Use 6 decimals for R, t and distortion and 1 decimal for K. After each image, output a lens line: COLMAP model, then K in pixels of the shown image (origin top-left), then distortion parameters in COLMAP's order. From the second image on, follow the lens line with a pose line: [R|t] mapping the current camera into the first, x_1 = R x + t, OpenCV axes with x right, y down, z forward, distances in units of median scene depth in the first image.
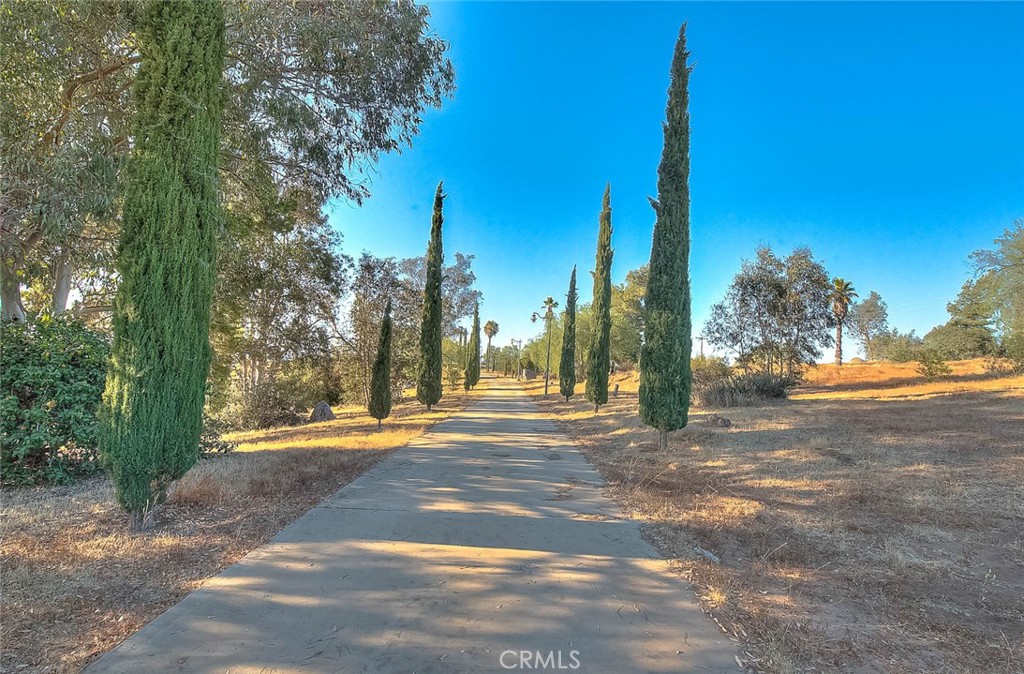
lens RADIAL K [[420.5, 0, 512.0], [0, 420.5, 337.0], [0, 0, 1]] dist [0.000301, 0.000019]
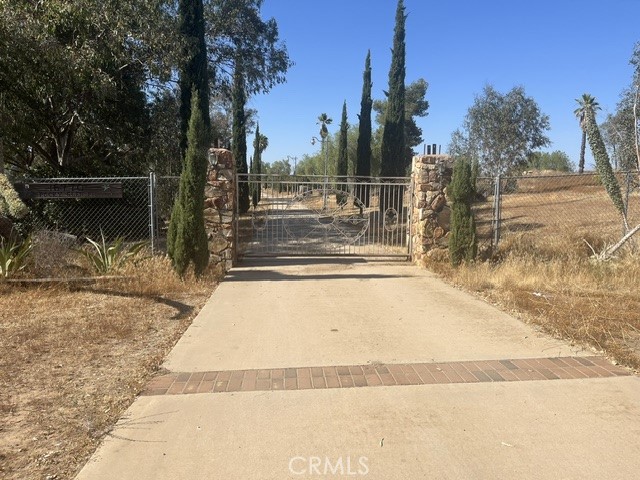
lens RADIAL K [[483.1, 0, 320.0], [0, 483.1, 240.0], [0, 0, 1]] dist [0.057199, 0.000513]
pose [[0.995931, -0.036104, 0.082574, -0.063524], [0.019953, 0.981845, 0.188635, -0.037546], [-0.087886, -0.186220, 0.978570, -0.487174]]
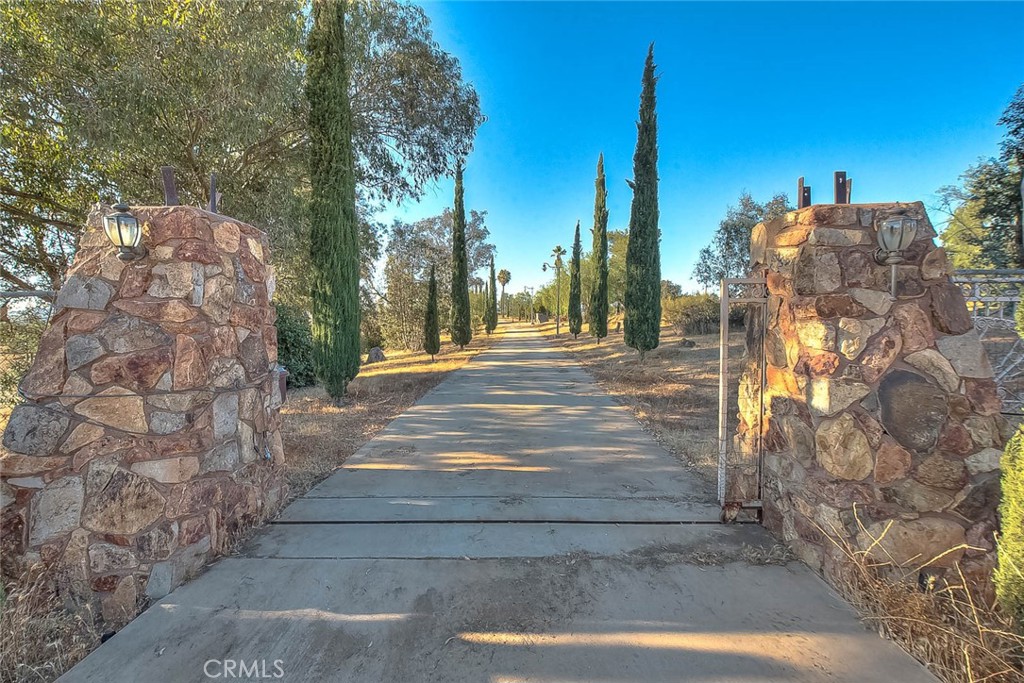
lens RADIAL K [[405.4, 0, 499.3], [0, 405.4, 318.6], [0, 0, 1]] dist [0.059973, 0.000008]
pose [[0.996854, -0.047783, -0.063237, -0.008857], [0.052994, 0.995100, 0.083470, -0.008694], [0.058939, -0.086558, 0.994502, -0.152159]]
